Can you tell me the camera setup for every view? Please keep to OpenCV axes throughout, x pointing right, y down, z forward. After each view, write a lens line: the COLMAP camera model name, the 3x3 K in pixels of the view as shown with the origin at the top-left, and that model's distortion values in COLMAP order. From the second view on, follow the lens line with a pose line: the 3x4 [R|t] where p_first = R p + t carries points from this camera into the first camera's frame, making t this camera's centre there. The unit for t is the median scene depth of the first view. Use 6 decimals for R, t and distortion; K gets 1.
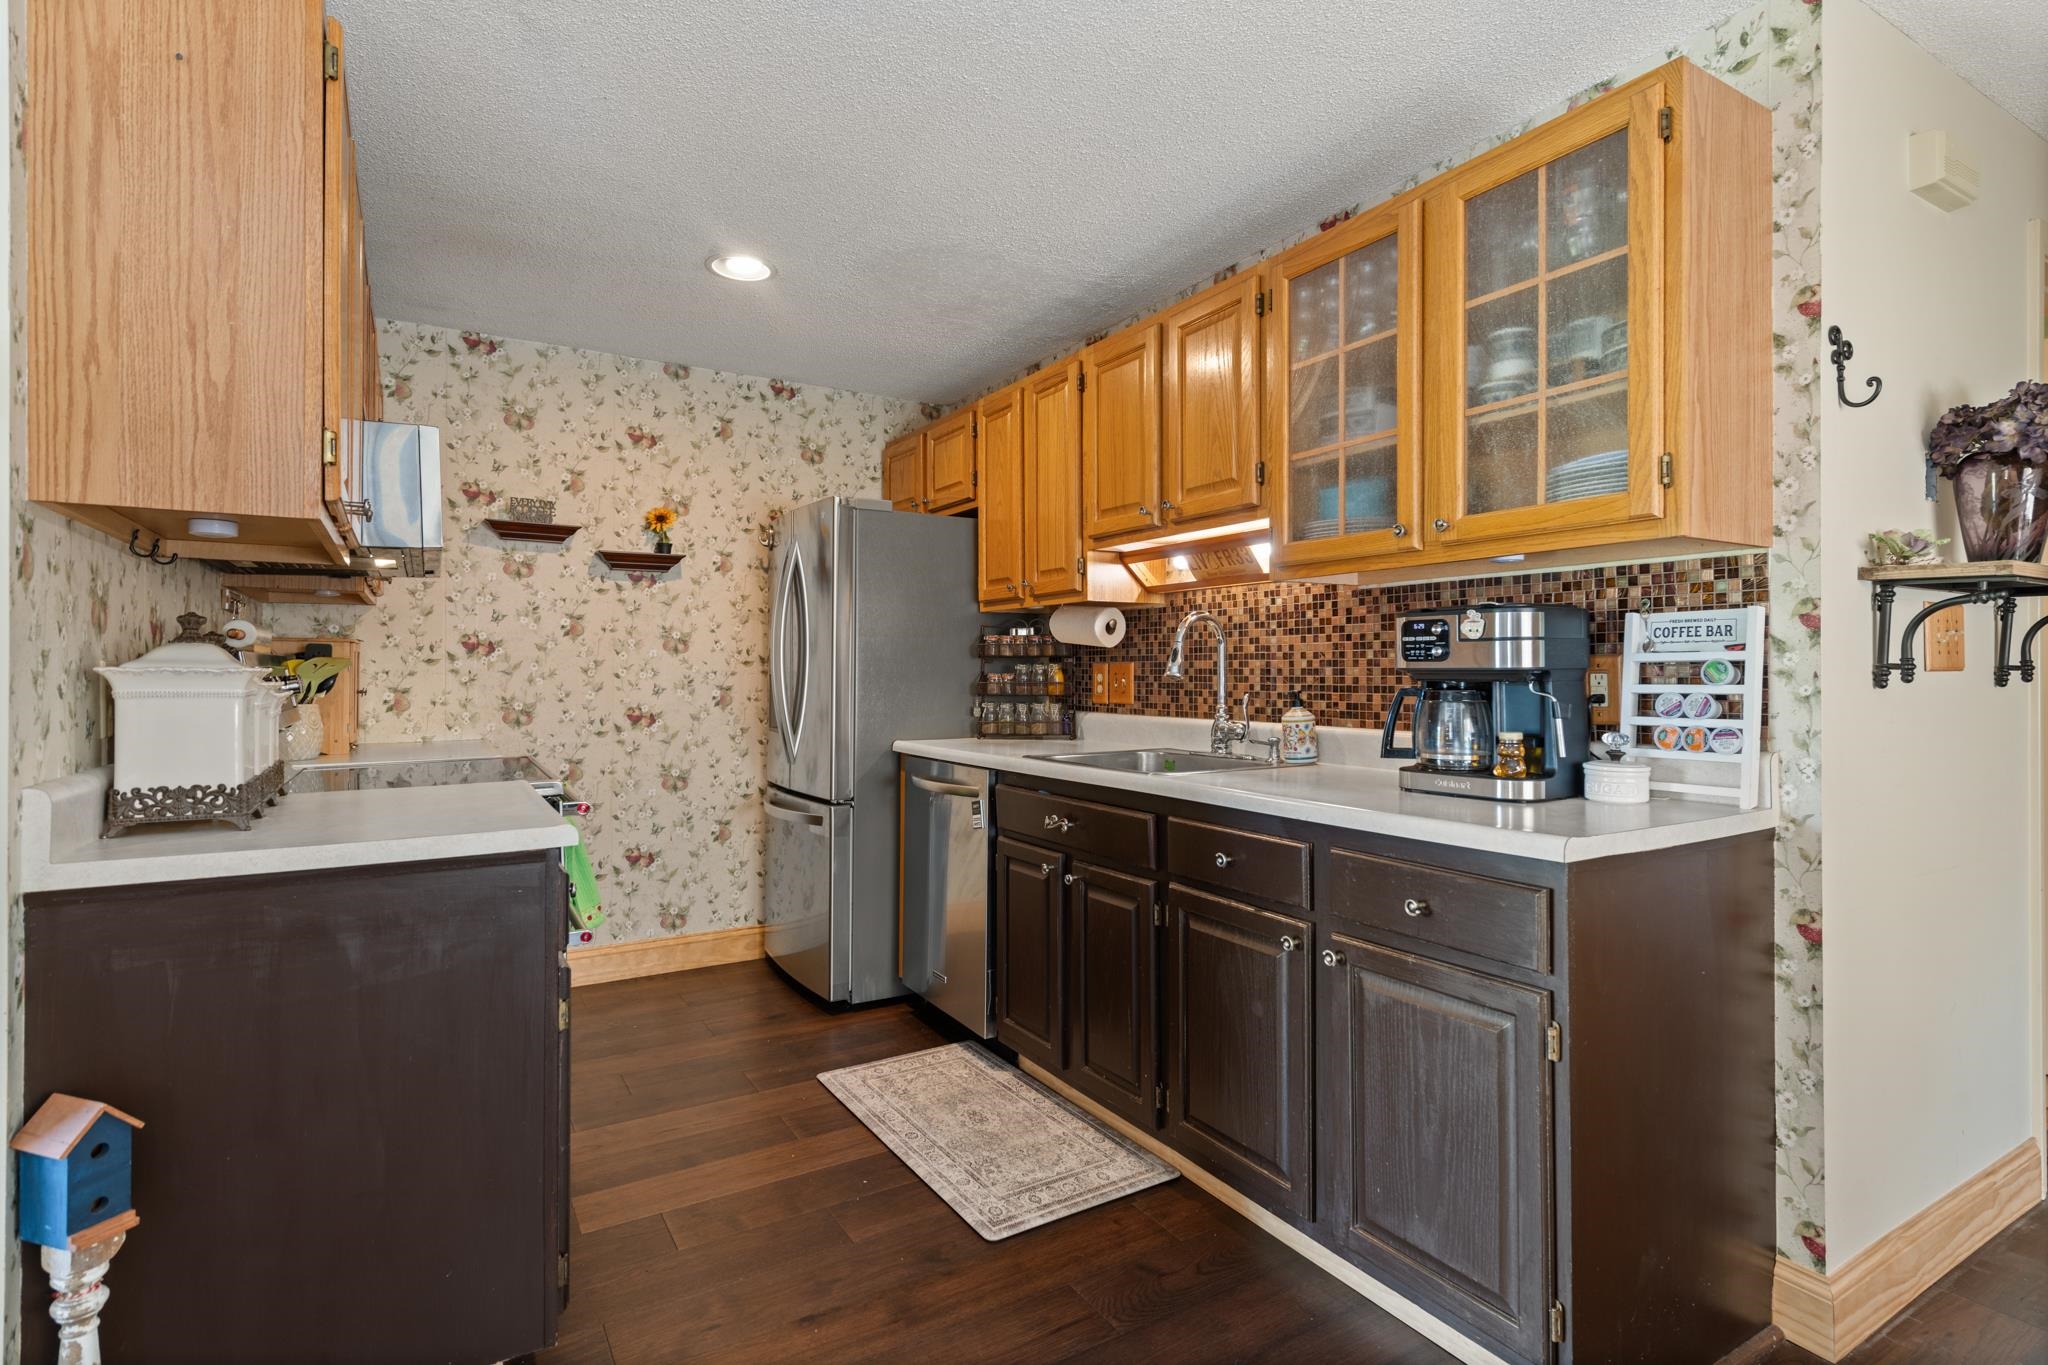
lens RADIAL K [[1015.1, 0, 1029.1], [0, 1015.1, 675.2], [0, 0, 1]] dist [0.027343, -0.008297]
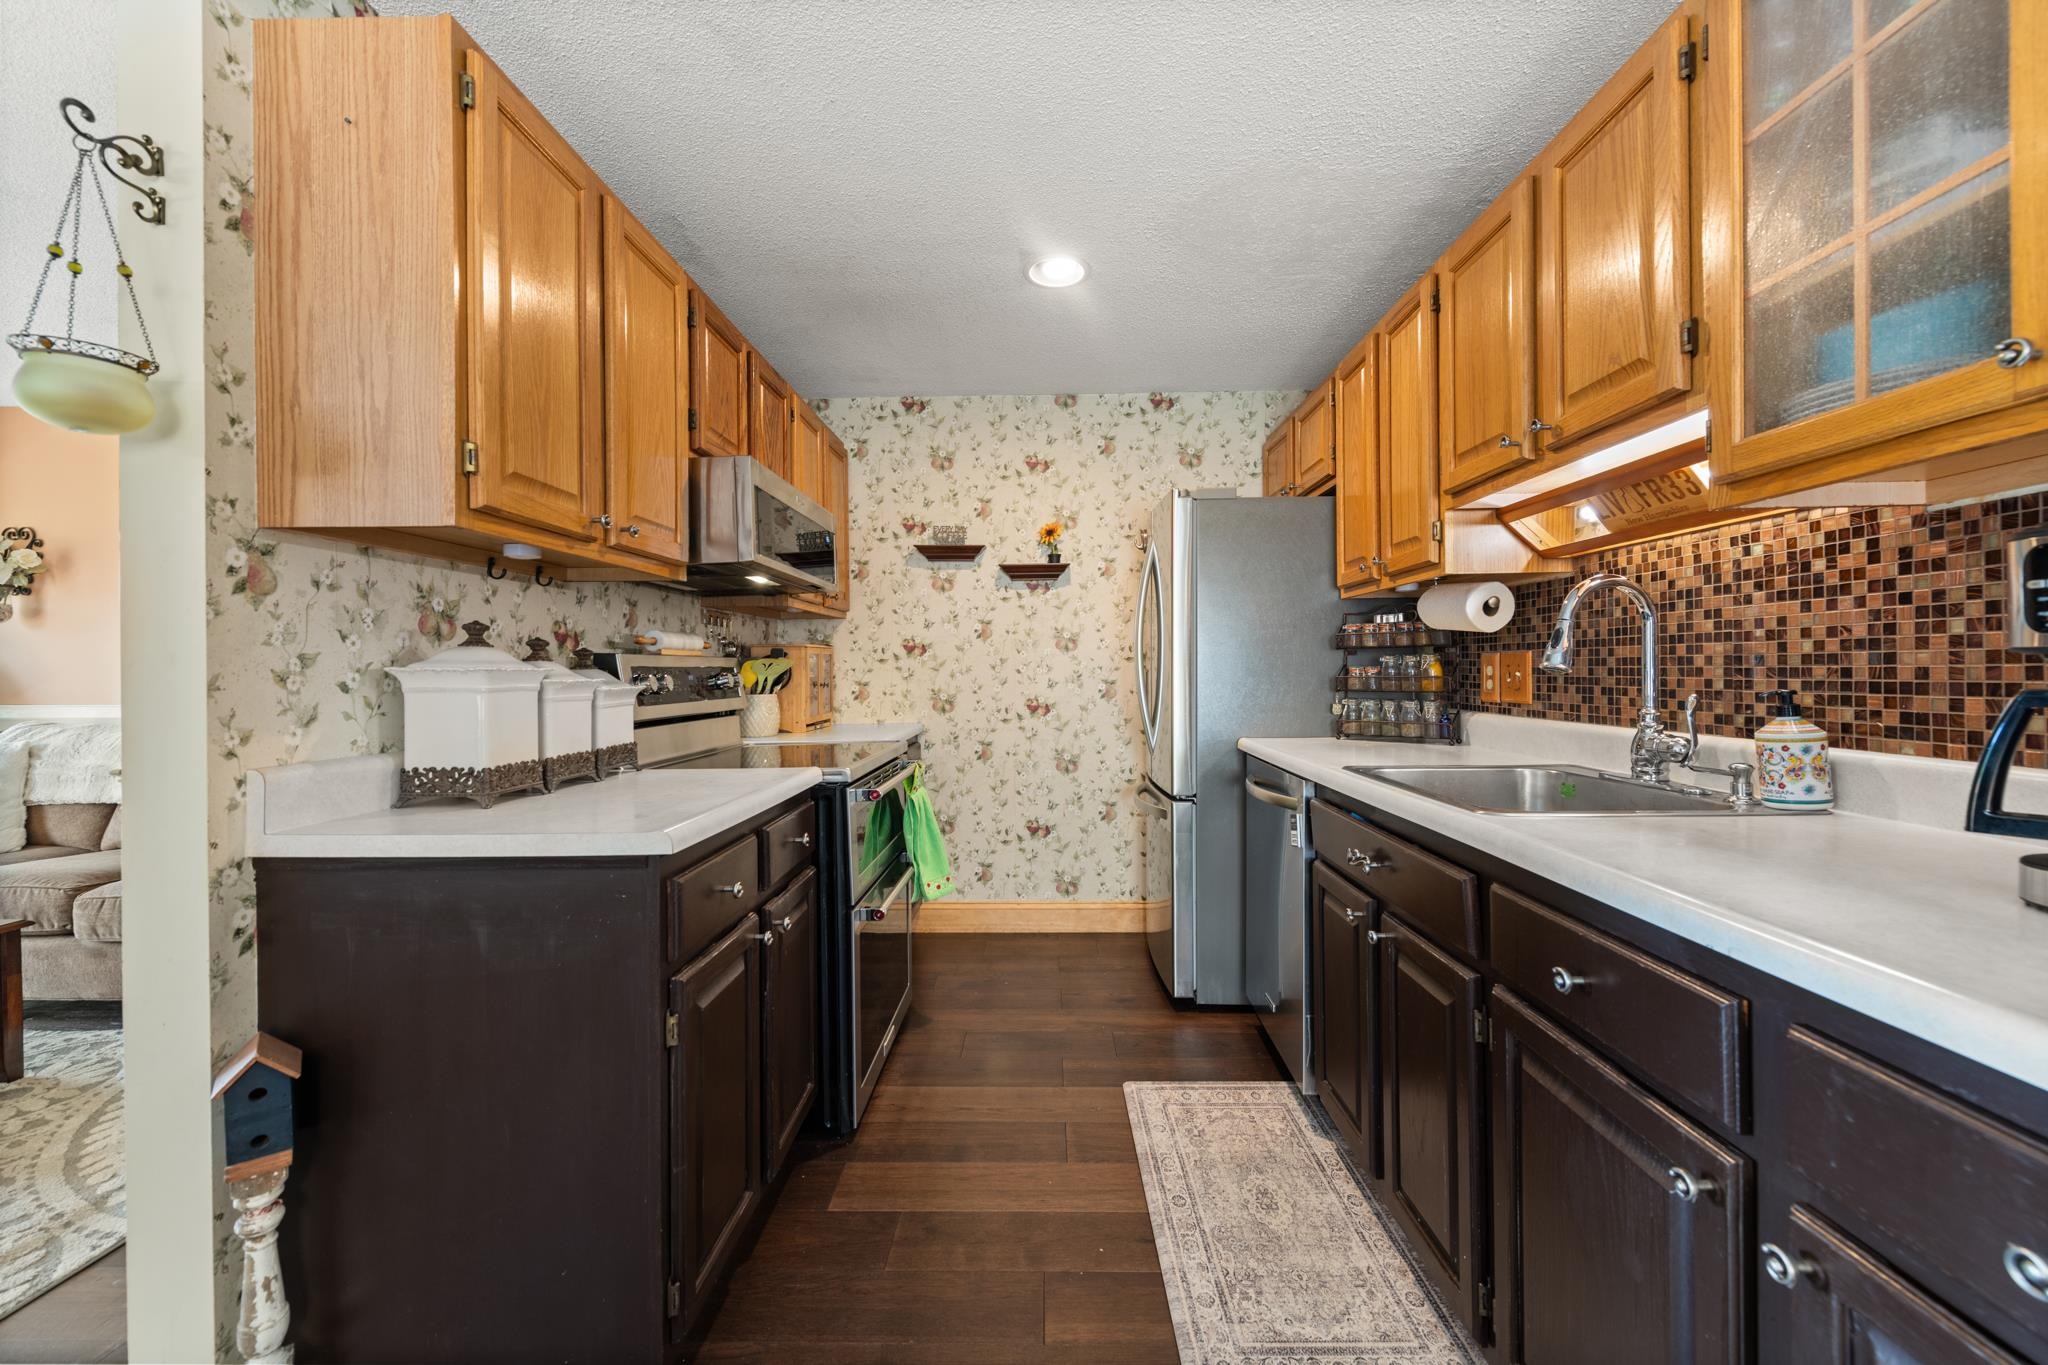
lens RADIAL K [[799.6, 0, 1027.9], [0, 799.6, 673.7], [0, 0, 1]] dist [0.020166, -0.007227]
pose [[0.843035, -0.003831, -0.537844, 0.109411], [0.006309, 0.999976, 0.002767, 0.000857], [0.537821, -0.005726, 0.843040, 0.267200]]
